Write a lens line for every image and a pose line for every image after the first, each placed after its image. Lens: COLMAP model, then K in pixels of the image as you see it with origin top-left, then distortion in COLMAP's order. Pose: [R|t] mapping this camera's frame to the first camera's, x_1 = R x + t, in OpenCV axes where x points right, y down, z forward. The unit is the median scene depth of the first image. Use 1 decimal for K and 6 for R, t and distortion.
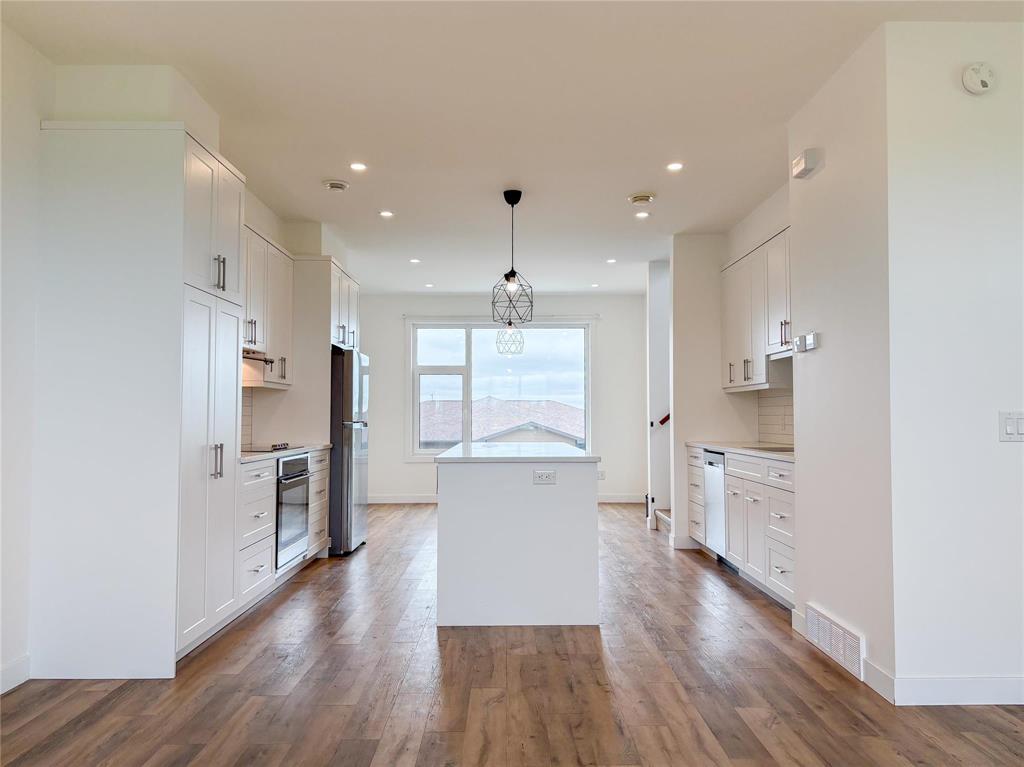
lens RADIAL K [[781.1, 0, 512.0], [0, 781.1, 383.5], [0, 0, 1]] dist [0.053966, -0.055509]
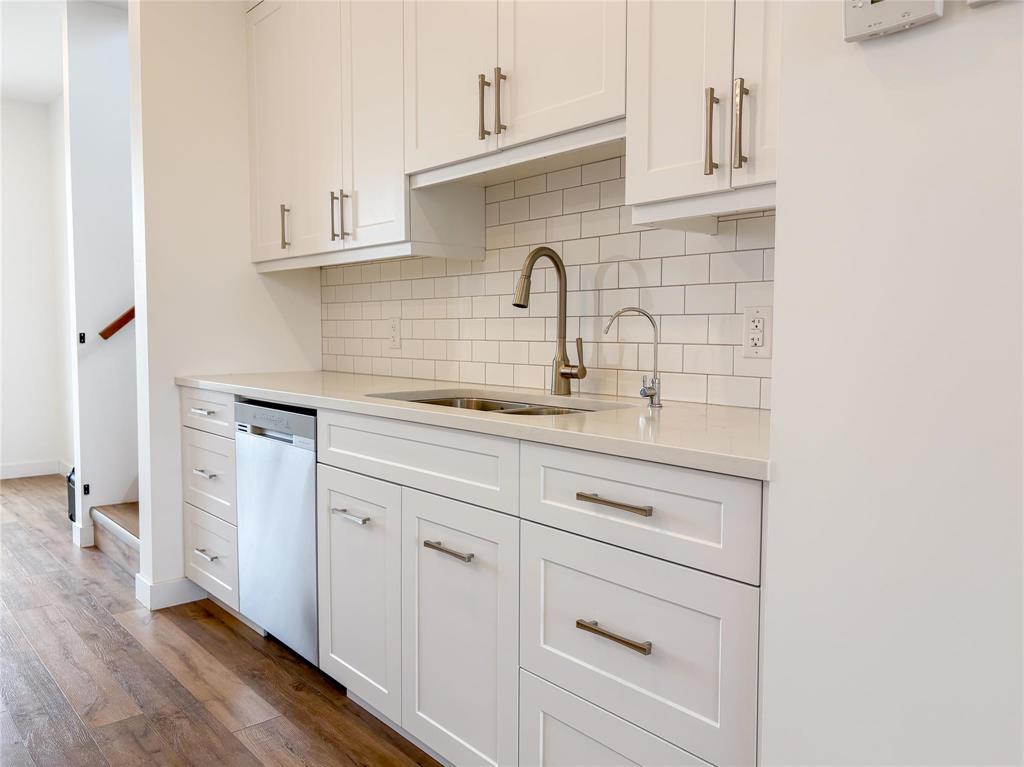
lens RADIAL K [[781.1, 0, 512.0], [0, 781.1, 383.5], [0, 0, 1]] dist [0.053966, -0.055509]
pose [[0.762227, -0.036735, 0.646267, 0.076225], [-0.034298, 0.994694, 0.096993, 0.027757], [-0.646401, -0.096096, 0.756922, 0.538865]]
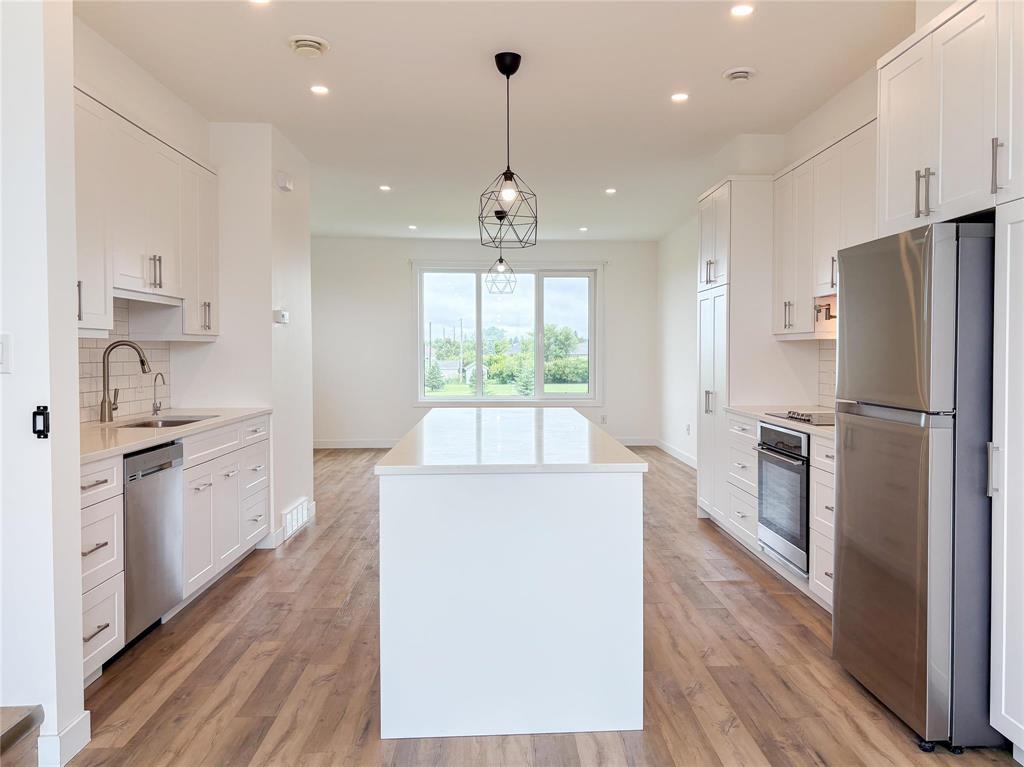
lens RADIAL K [[772.0, 0, 512.0], [0, 772.0, 383.5], [0, 0, 1]] dist [0.051340, -0.057426]
pose [[-0.999819, 0.007382, -0.017532, 0.009223], [0.007446, 0.999966, -0.003592, 0.040697], [0.017505, -0.003722, -0.999840, 1.390558]]
